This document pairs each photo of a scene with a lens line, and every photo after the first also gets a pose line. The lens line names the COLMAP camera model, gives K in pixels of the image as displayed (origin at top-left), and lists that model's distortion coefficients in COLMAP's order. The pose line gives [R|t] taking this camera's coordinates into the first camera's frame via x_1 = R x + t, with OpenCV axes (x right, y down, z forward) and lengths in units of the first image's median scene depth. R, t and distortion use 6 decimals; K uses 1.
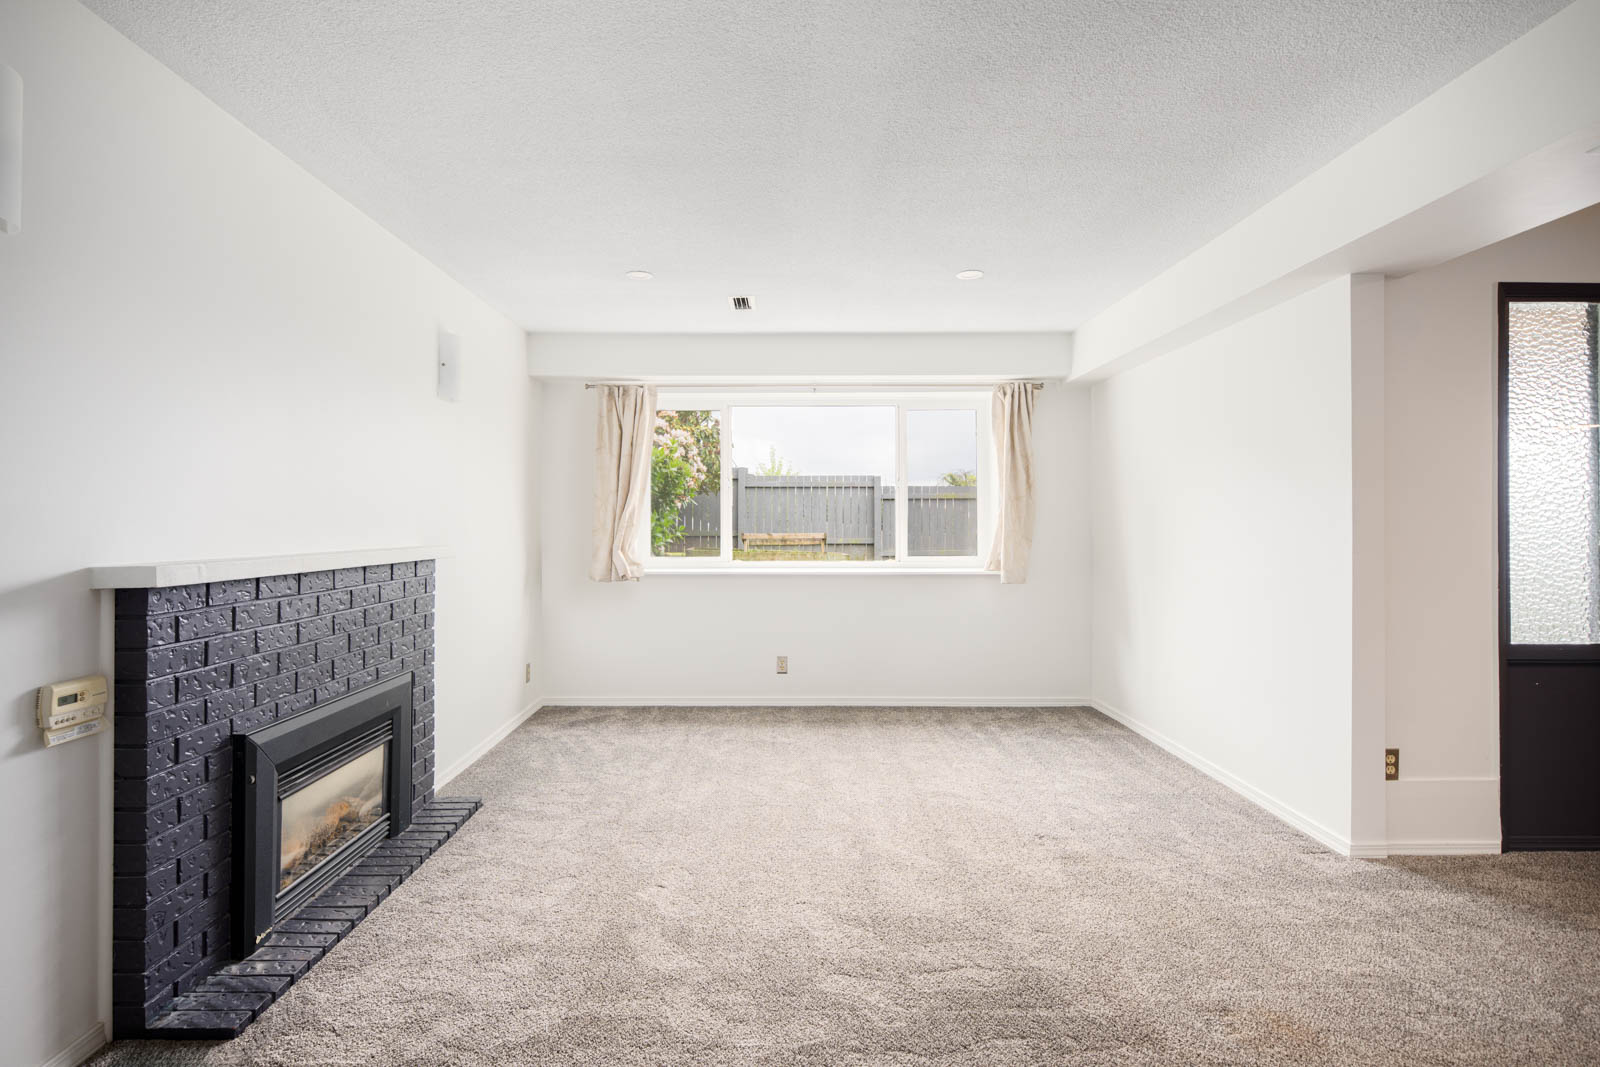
lens RADIAL K [[829.9, 0, 777.1], [0, 829.9, 520.6], [0, 0, 1]] dist [0.002292, 0.000866]
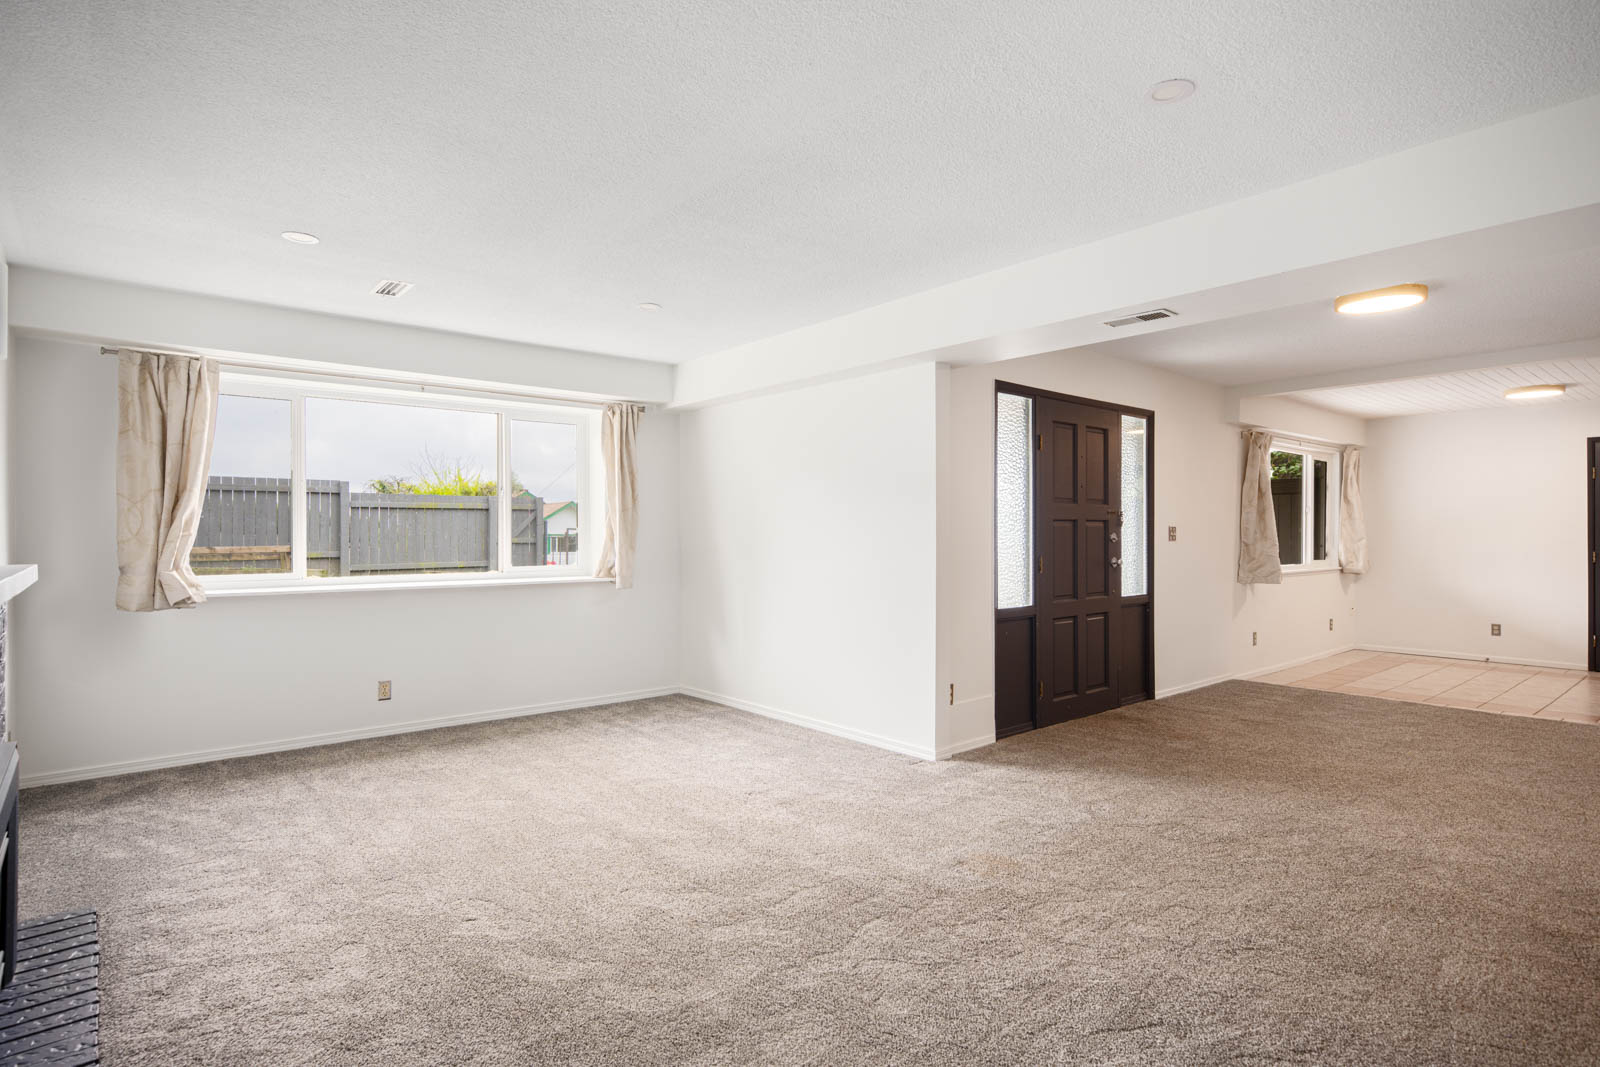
lens RADIAL K [[829.9, 0, 796.9], [0, 829.9, 540.8], [0, 0, 1]] dist [0.002292, 0.000866]
pose [[0.761956, -0.005666, 0.647604, -0.418488], [-0.001304, 0.999946, 0.010283, 0.002835], [-0.647627, -0.008679, 0.761908, 0.046986]]
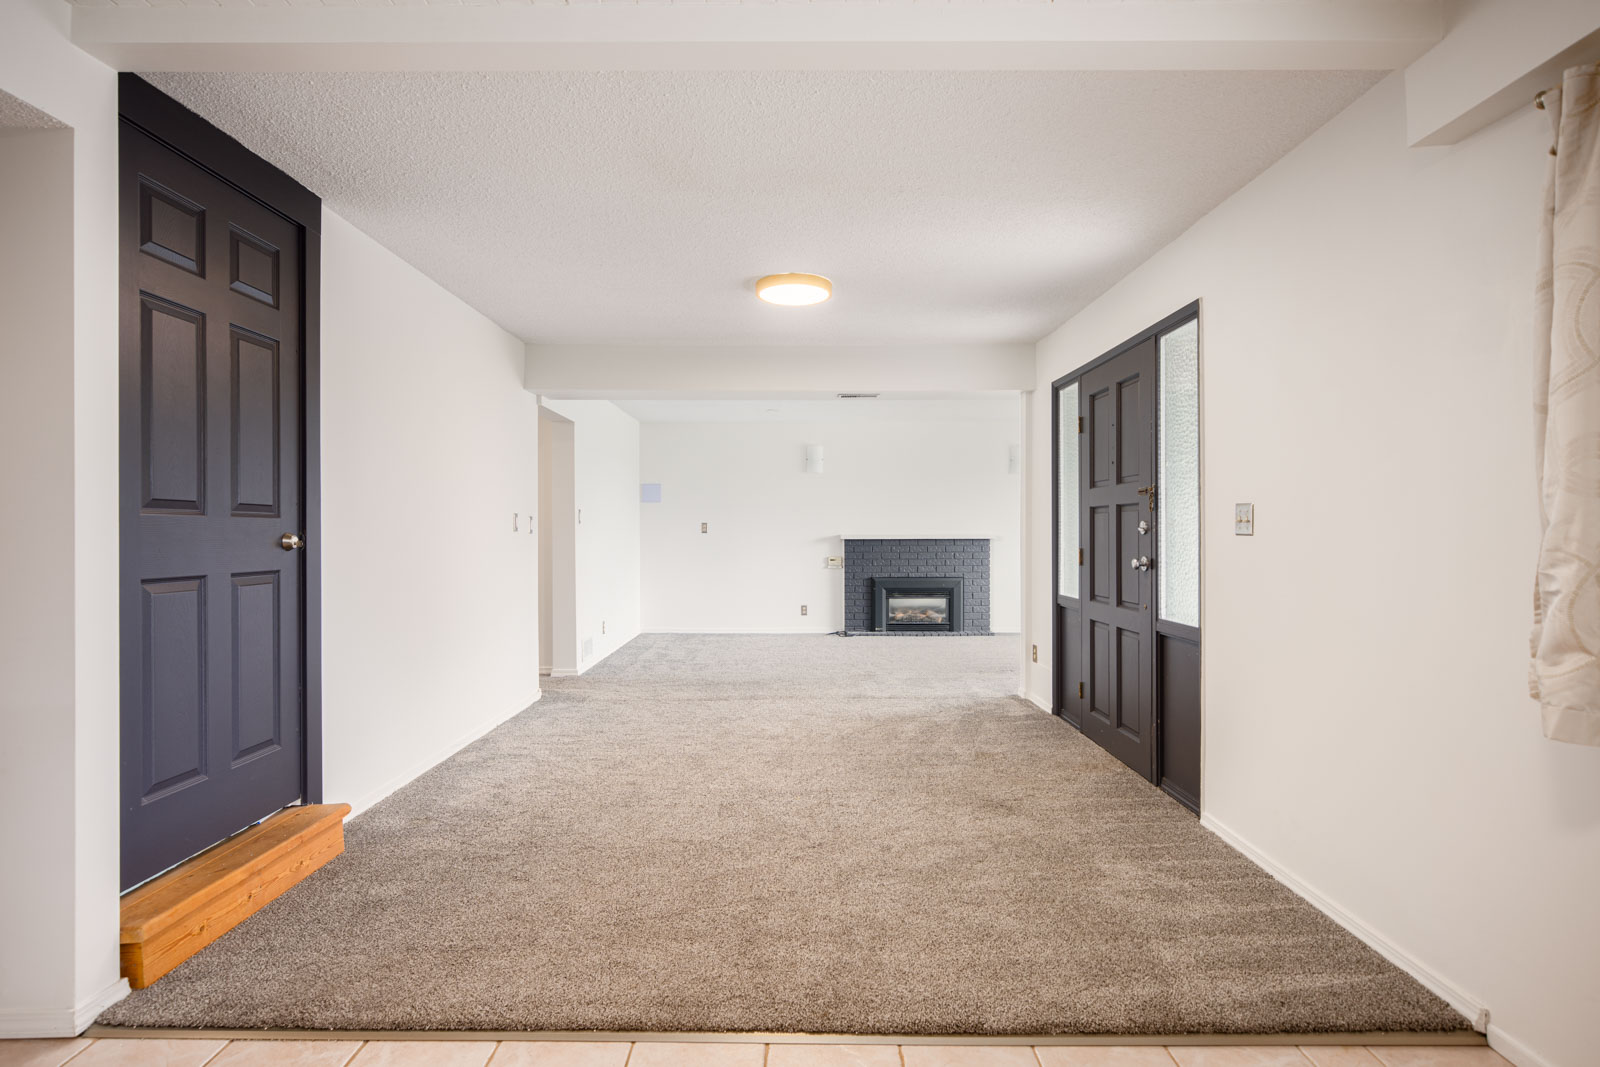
lens RADIAL K [[829.9, 0, 806.6], [0, 829.9, 531.1], [0, 0, 1]] dist [0.002292, 0.000866]
pose [[0.009072, 0.000855, -0.999958, 2.550311], [0.003632, 0.999993, 0.000888, 0.018875], [0.999952, -0.003640, 0.009069, 0.473059]]
